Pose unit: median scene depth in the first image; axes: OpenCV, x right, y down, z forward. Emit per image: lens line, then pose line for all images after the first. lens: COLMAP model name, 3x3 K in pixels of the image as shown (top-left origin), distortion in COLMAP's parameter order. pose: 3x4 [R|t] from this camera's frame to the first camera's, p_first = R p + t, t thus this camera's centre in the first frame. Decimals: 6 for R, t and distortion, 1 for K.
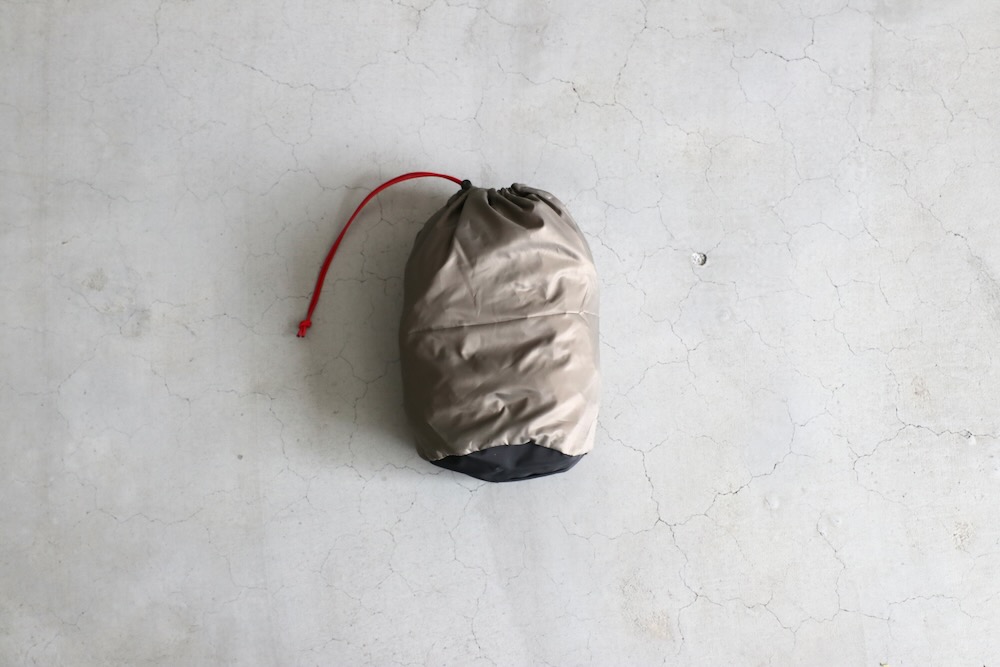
lens RADIAL K [[1827.8, 0, 505.4], [0, 1827.8, 334.7], [0, 0, 1]] dist [-0.010664, 0.000000]
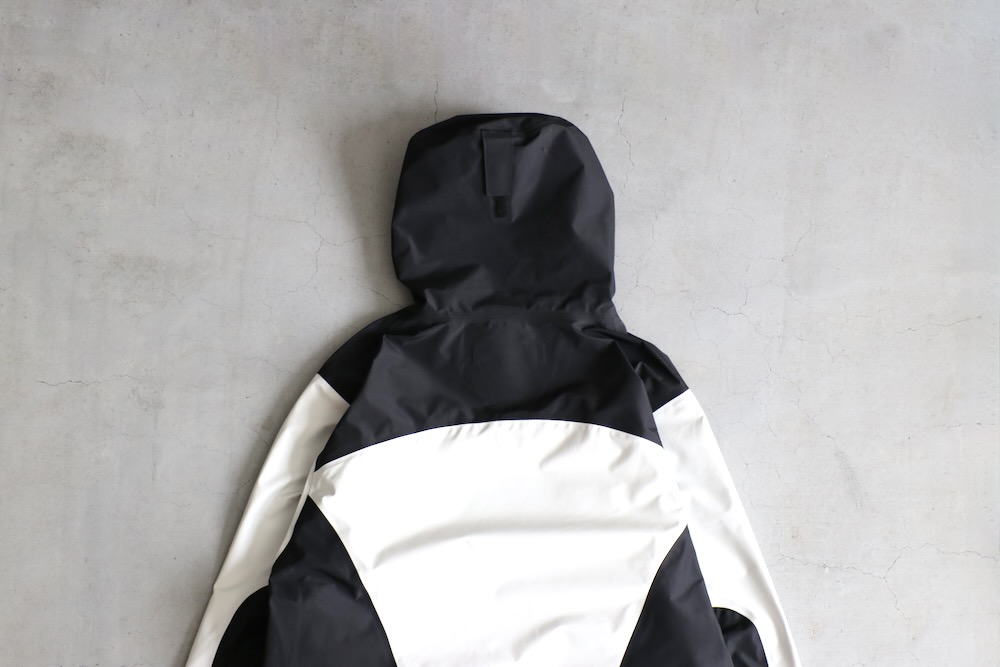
lens RADIAL K [[2039.5, 0, 505.3], [0, 2039.5, 335.7], [0, 0, 1]] dist [0.037348, 0.000000]
pose [[0.996878, 0.075065, -0.024501, 0.013225], [-0.077162, 0.991943, -0.100478, 0.055933], [0.016761, 0.102055, 0.994638, -0.737782]]
